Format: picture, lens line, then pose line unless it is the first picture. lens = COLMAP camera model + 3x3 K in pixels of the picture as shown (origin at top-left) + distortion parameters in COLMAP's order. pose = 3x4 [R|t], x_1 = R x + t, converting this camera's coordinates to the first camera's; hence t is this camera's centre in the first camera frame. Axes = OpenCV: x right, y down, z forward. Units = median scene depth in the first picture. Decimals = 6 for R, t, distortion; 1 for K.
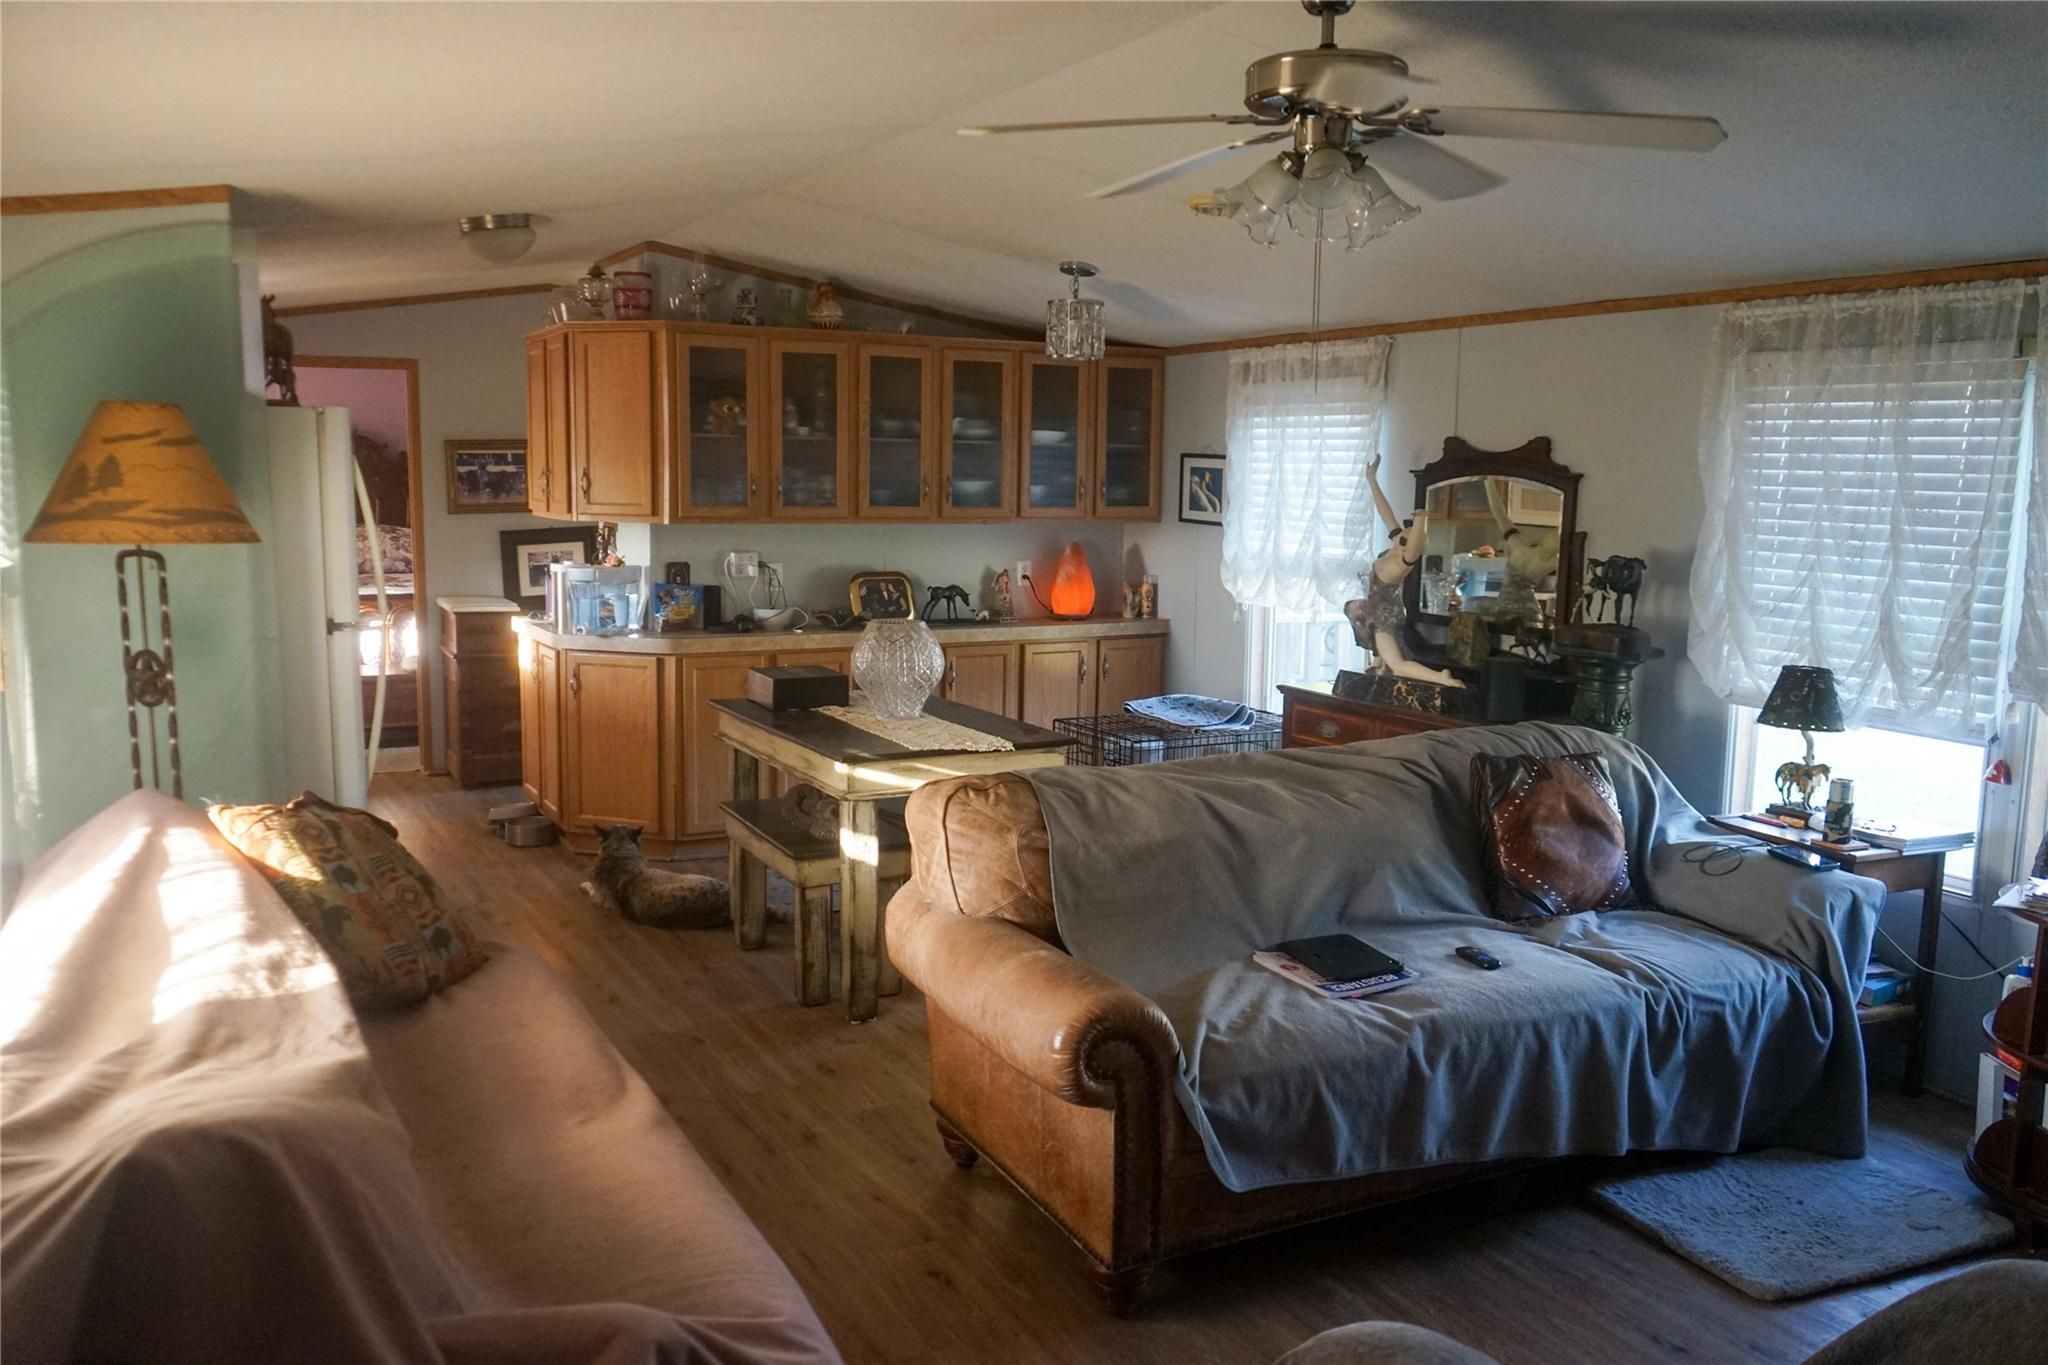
lens RADIAL K [[1587.6, 0, 1024.0], [0, 1587.6, 682.5], [0, 0, 1]] dist [-0.042429, 0.002207]
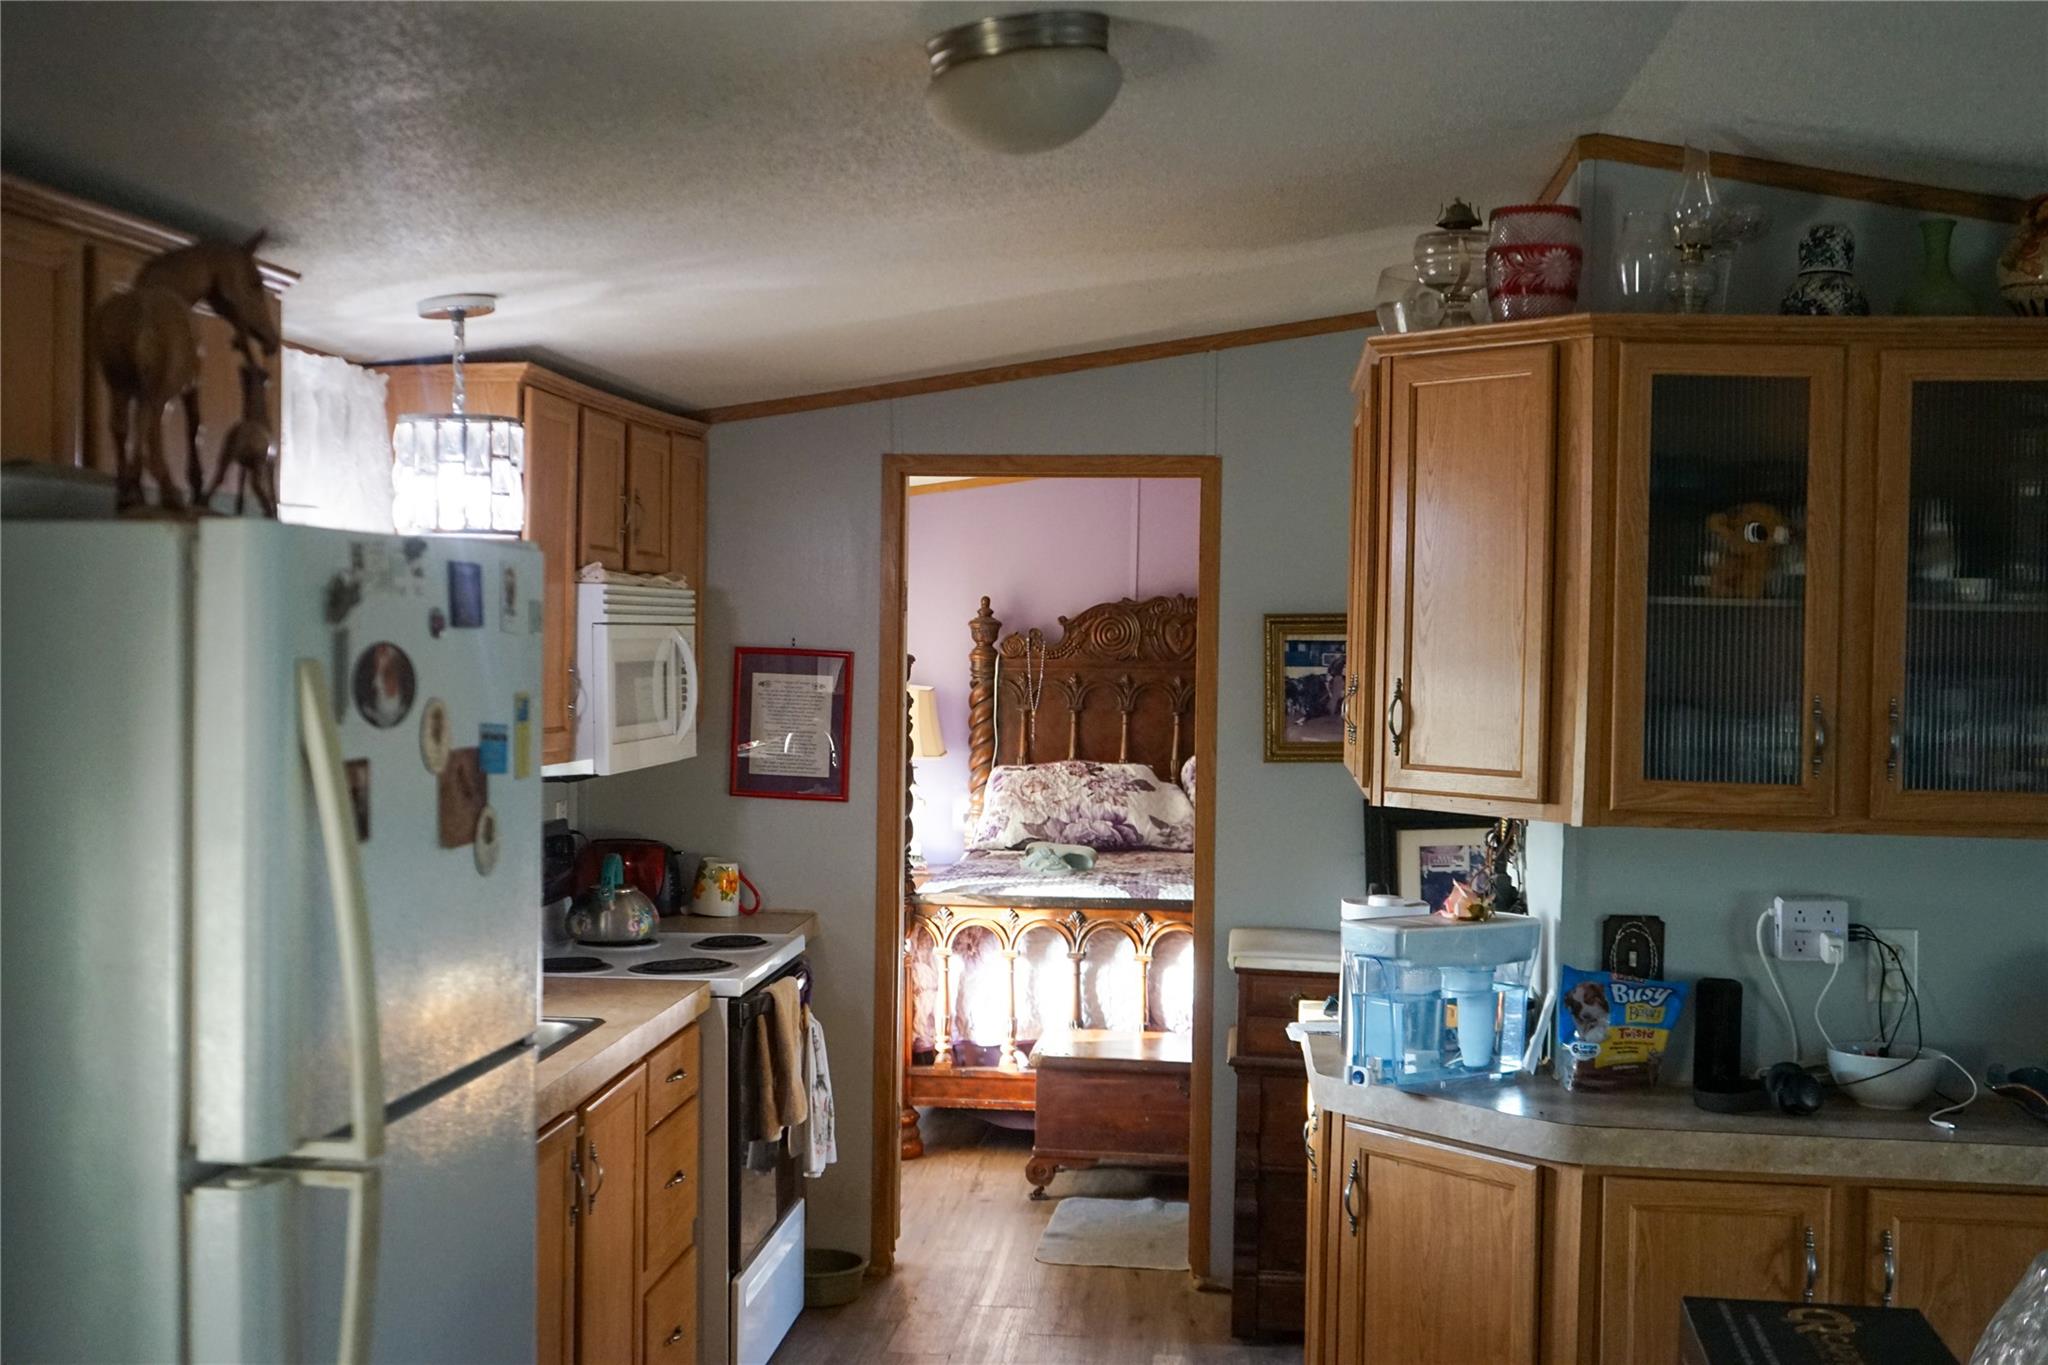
lens RADIAL K [[2370.9, 0, 1024.0], [0, 2370.9, 682.5], [0, 0, 1]] dist [0.021012, 0.021630]
pose [[0.825845, 0.011860, -0.563772, -0.007927], [-0.081280, 0.991842, -0.098198, -0.064983], [0.558009, 0.126919, 0.820072, 0.427301]]
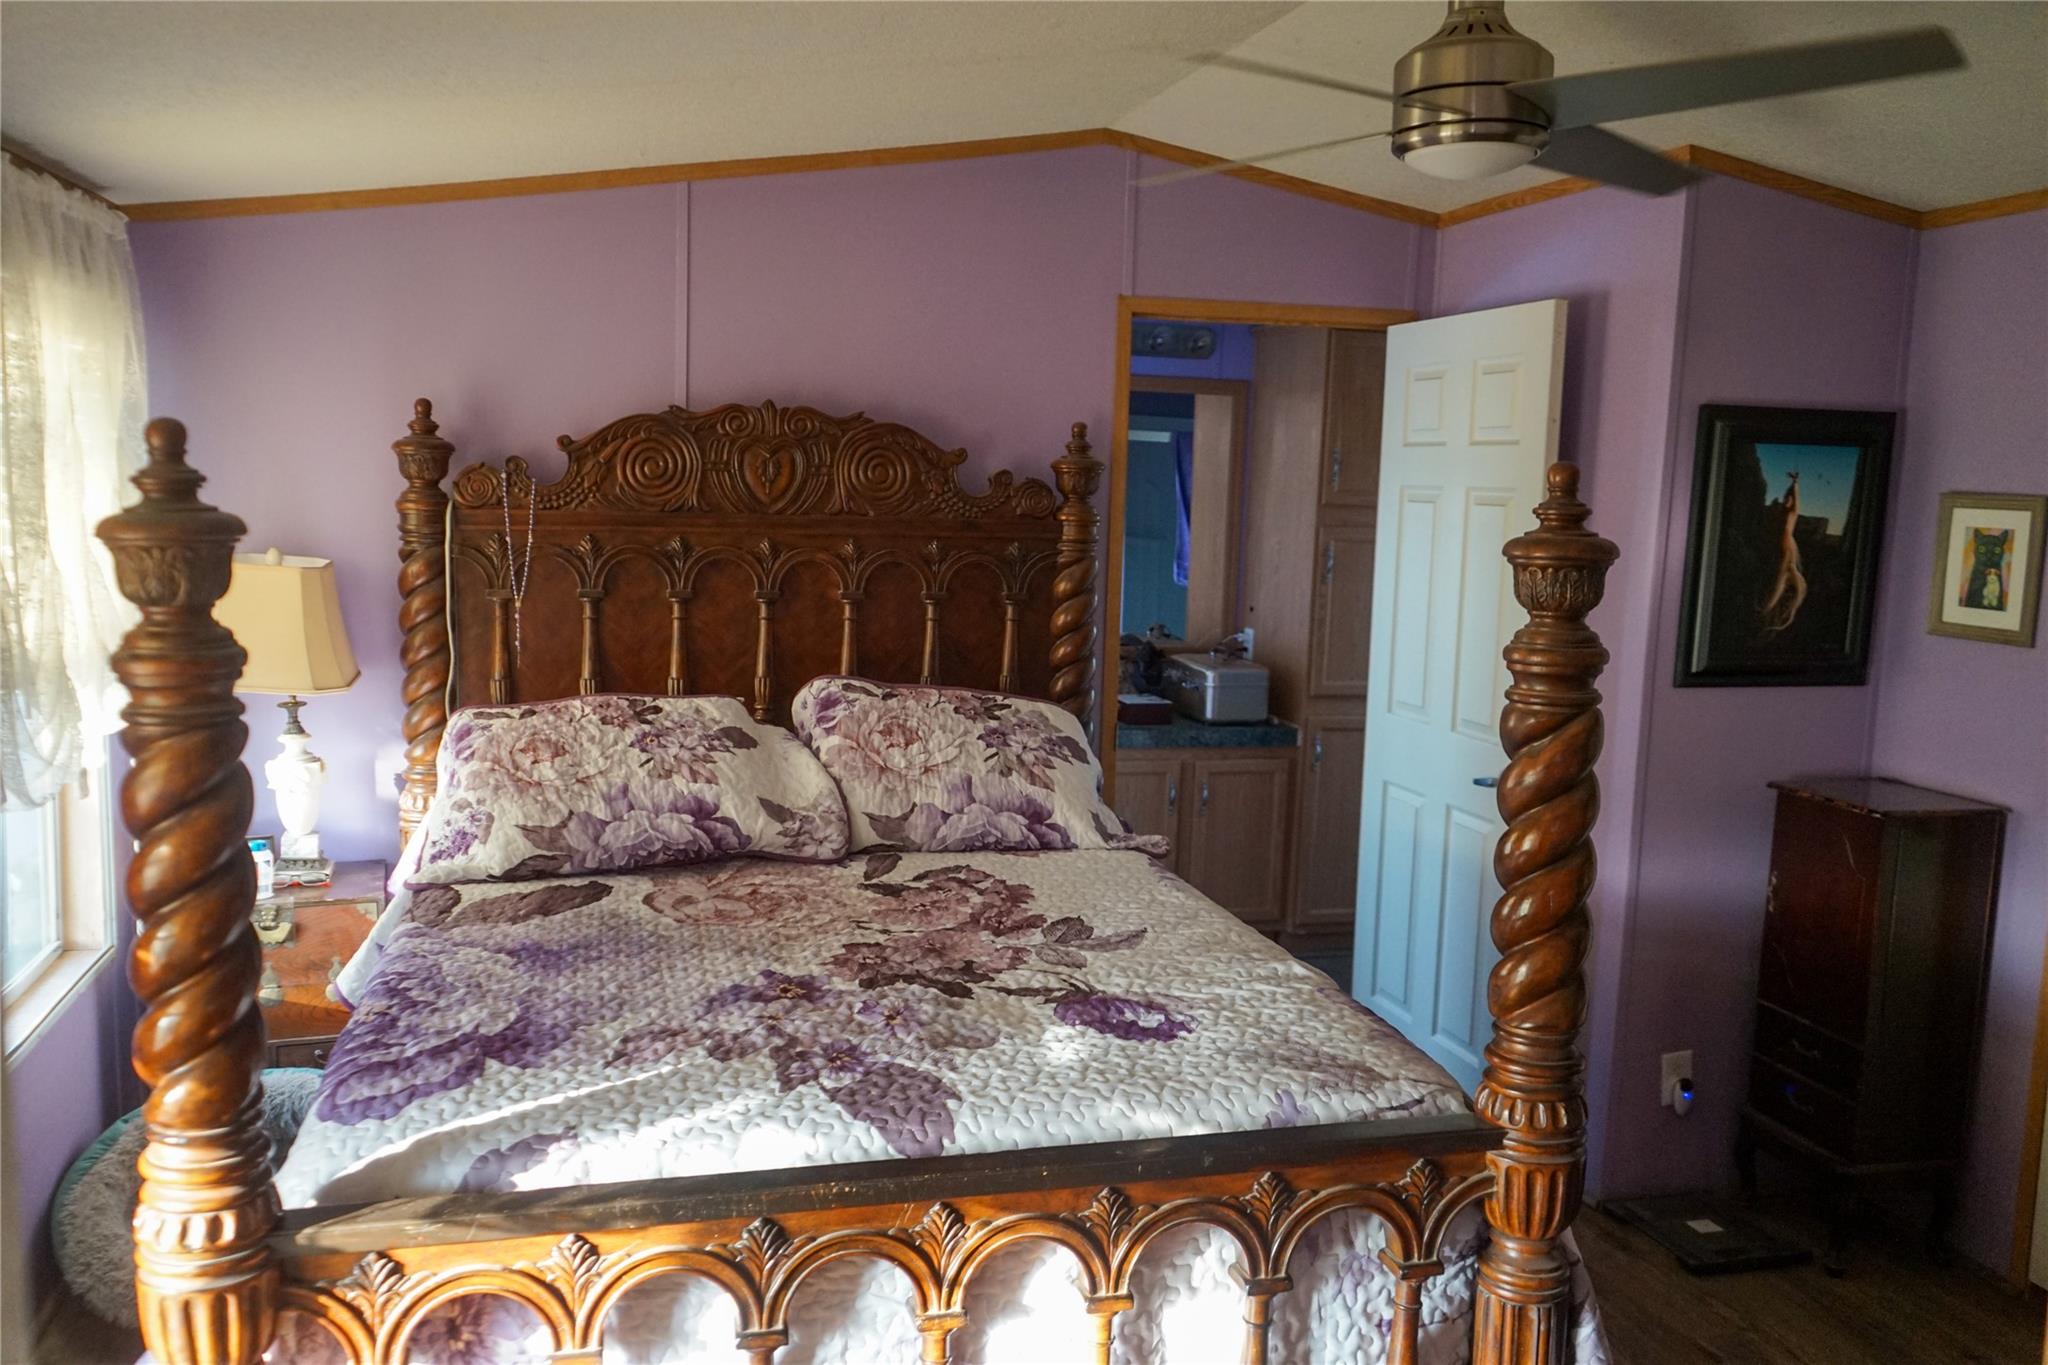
lens RADIAL K [[1587.6, 0, 1024.0], [0, 1587.6, 682.5], [0, 0, 1]] dist [-0.042429, 0.002207]
pose [[0.972485, 0.039124, -0.229658, -0.314936], [-0.043419, 0.998963, -0.013676, -0.123280], [0.228885, 0.023271, 0.973175, 0.844900]]
